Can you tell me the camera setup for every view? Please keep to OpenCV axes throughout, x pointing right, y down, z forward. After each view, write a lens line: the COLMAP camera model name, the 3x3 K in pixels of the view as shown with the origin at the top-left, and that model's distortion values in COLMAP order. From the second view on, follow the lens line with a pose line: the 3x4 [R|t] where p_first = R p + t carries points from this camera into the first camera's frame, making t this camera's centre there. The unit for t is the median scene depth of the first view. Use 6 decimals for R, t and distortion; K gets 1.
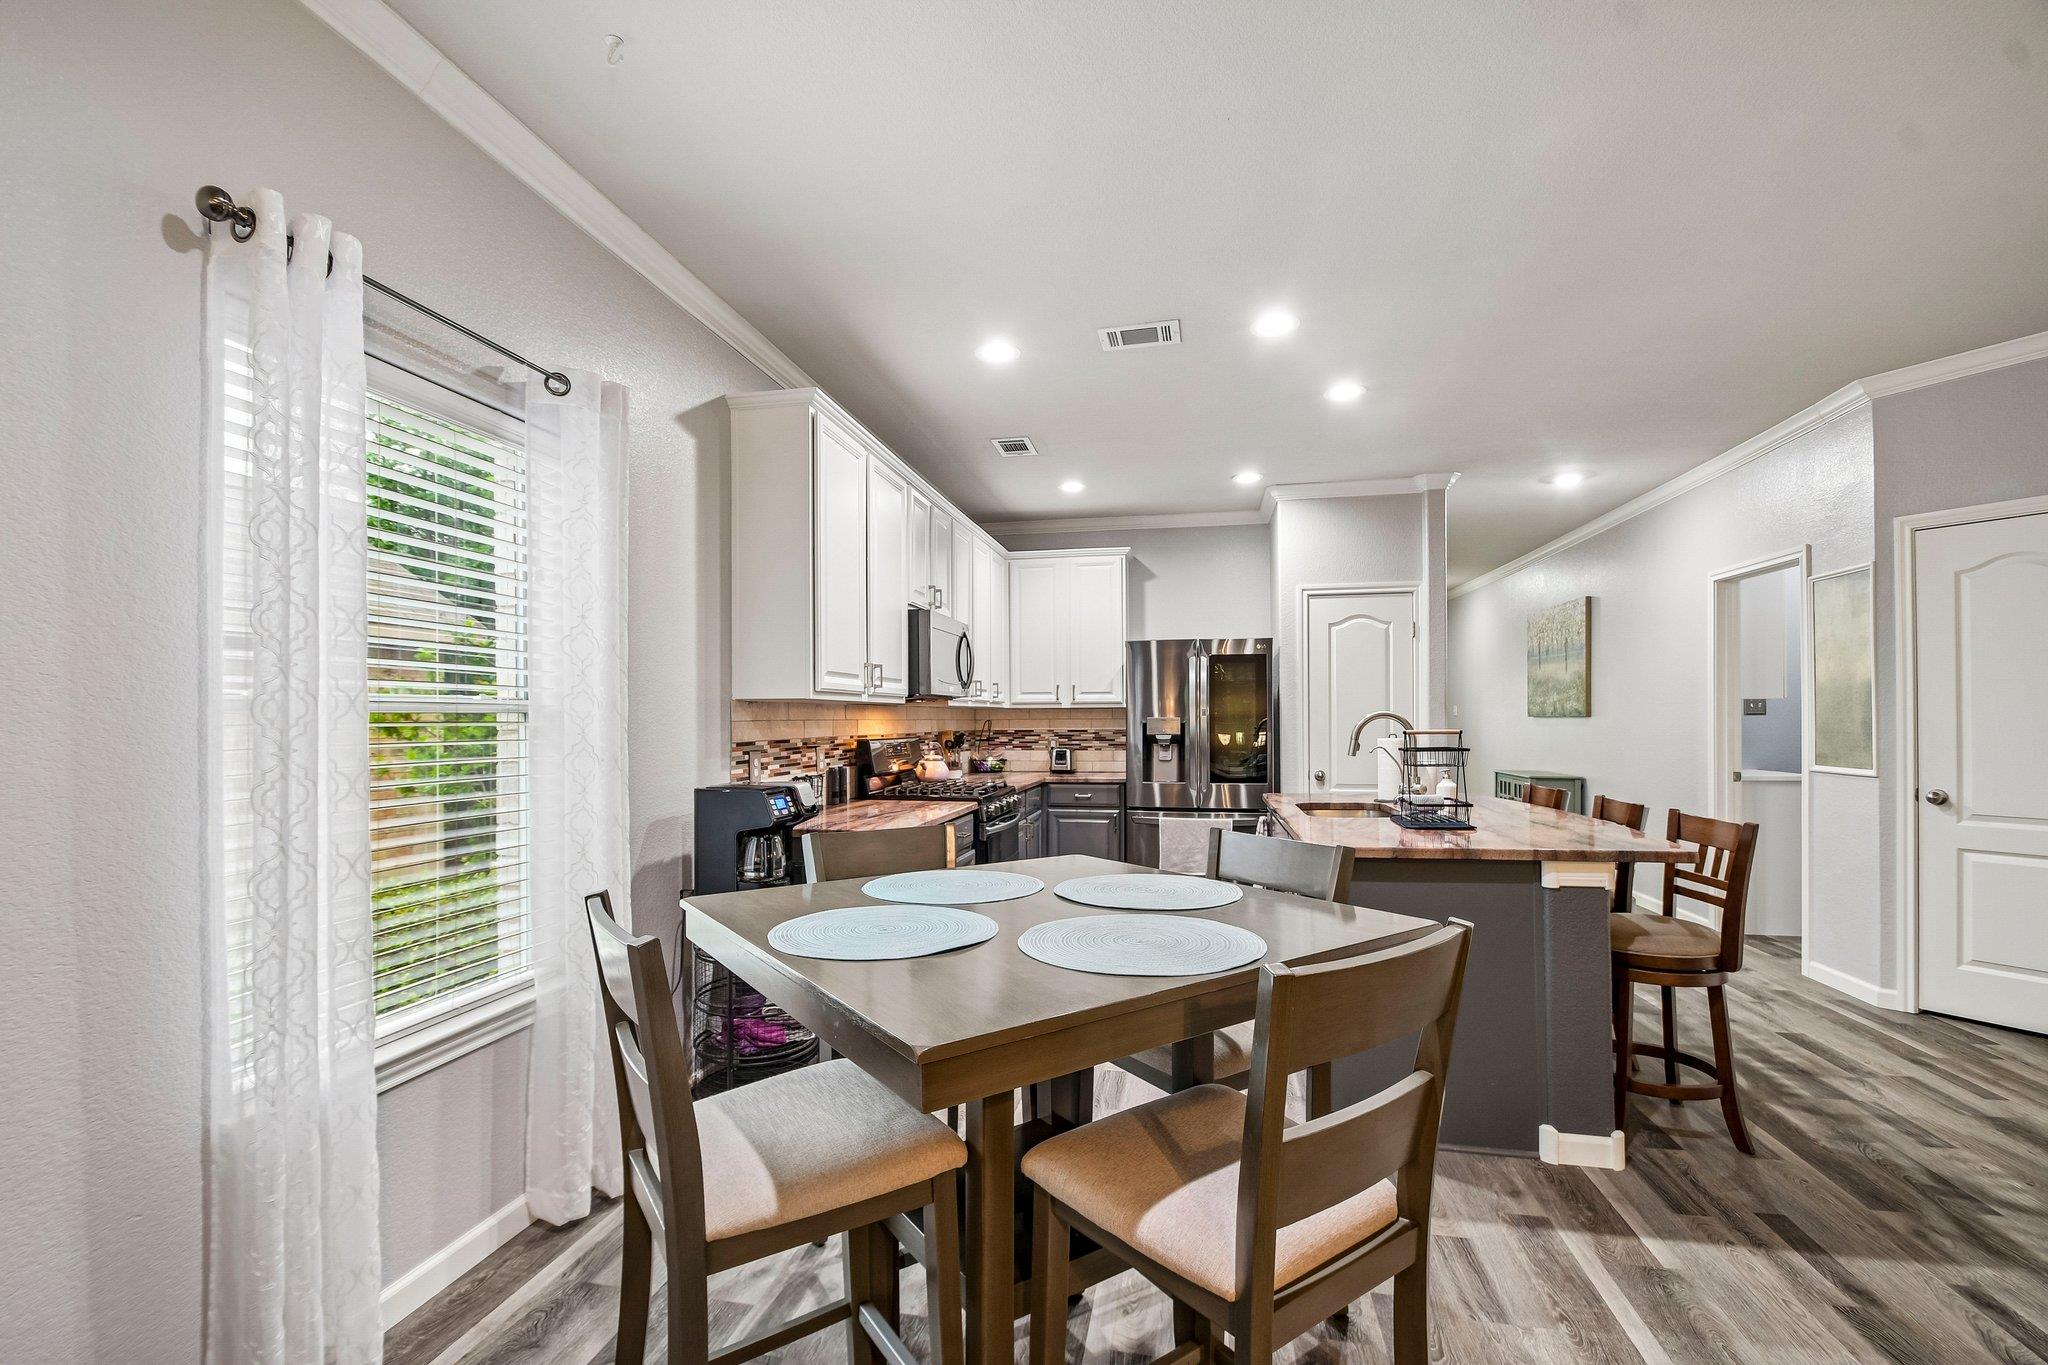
lens RADIAL K [[902.2, 0, 1022.0], [0, 902.2, 719.2], [0, 0, 1]] dist [0.007881, -0.012393]
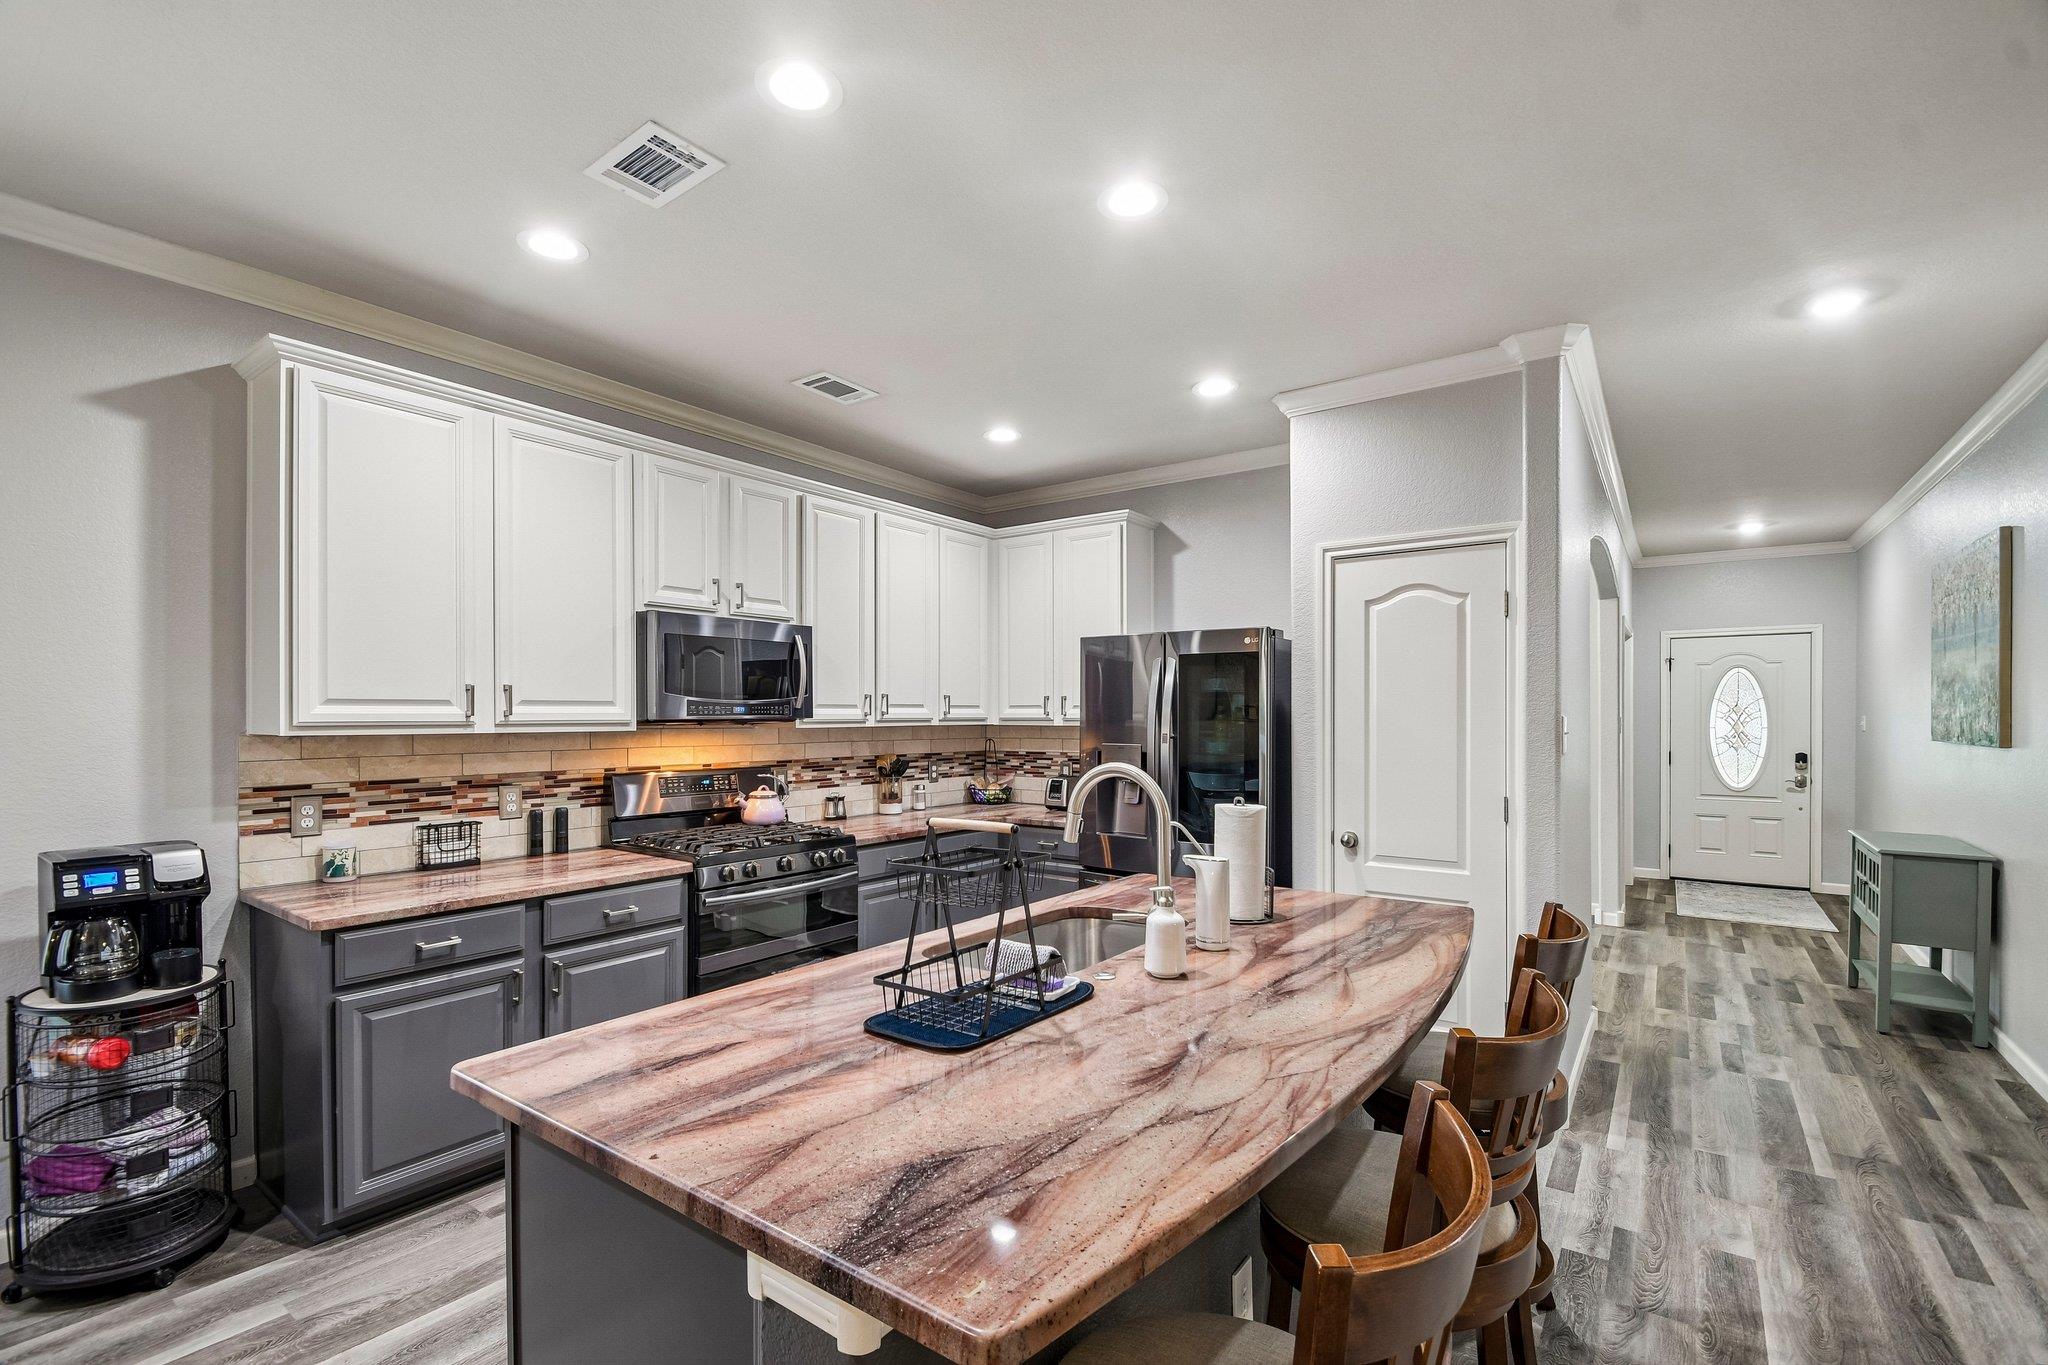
lens RADIAL K [[902.2, 0, 1019.1], [0, 902.2, 717.9], [0, 0, 1]] dist [0.007881, -0.012393]
pose [[0.908065, 0.005157, -0.418797, 0.384459], [-0.003790, 0.999984, 0.004097, -0.025193], [0.418812, -0.002133, 0.908070, 0.322892]]
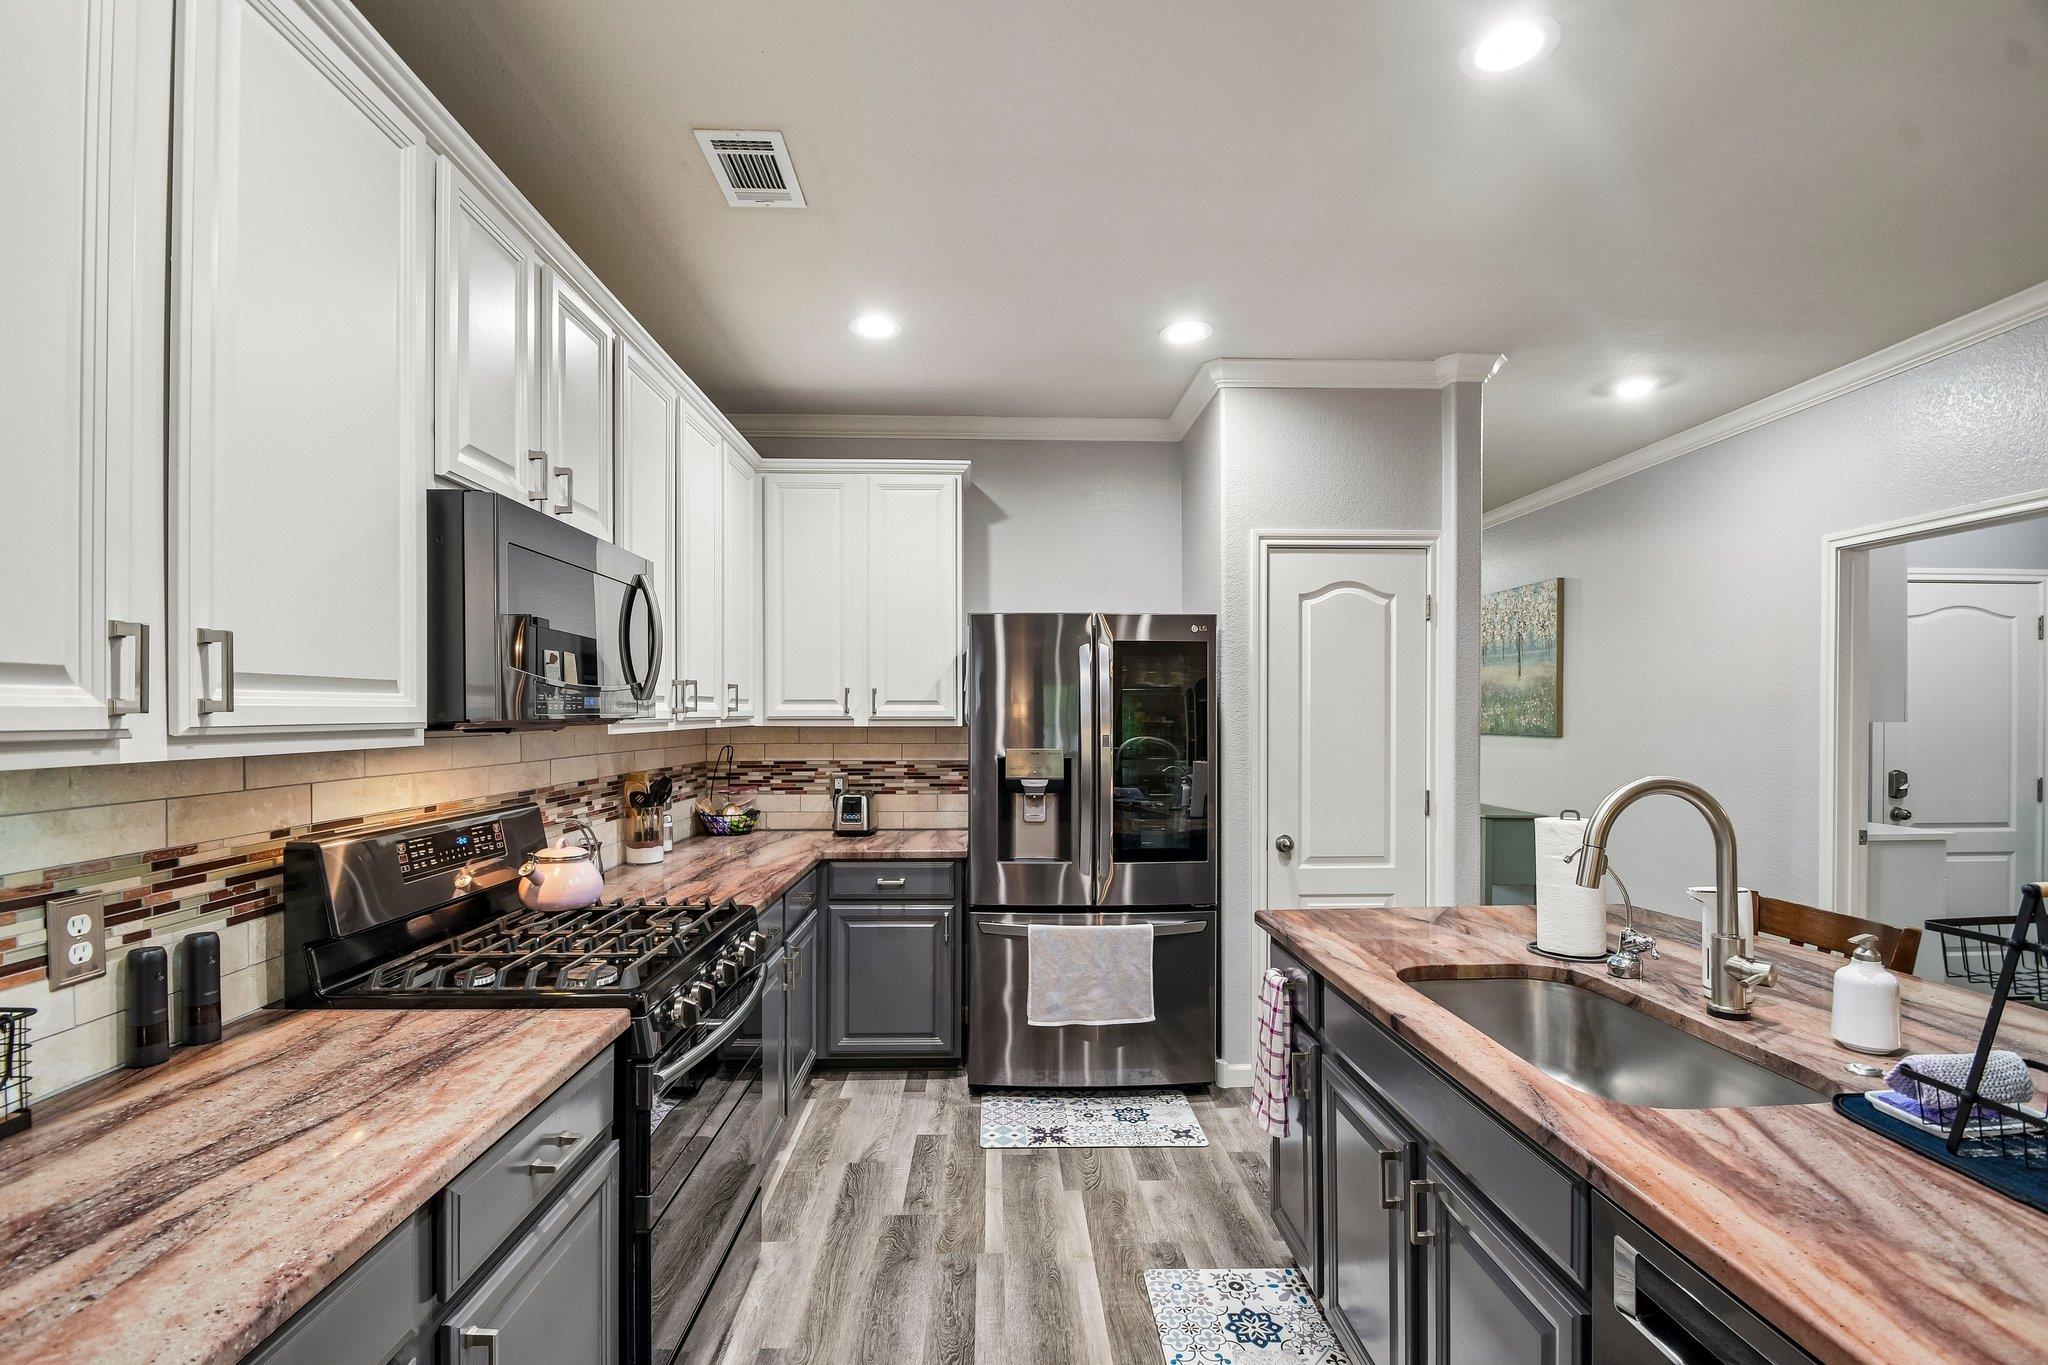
lens RADIAL K [[902.2, 0, 1018.1], [0, 902.2, 718.5], [0, 0, 1]] dist [0.007881, -0.012393]
pose [[0.974055, 0.003216, 0.226288, 0.016976], [-0.004335, 0.999981, 0.004447, -0.023665], [-0.226269, -0.005313, 0.974050, 0.447935]]
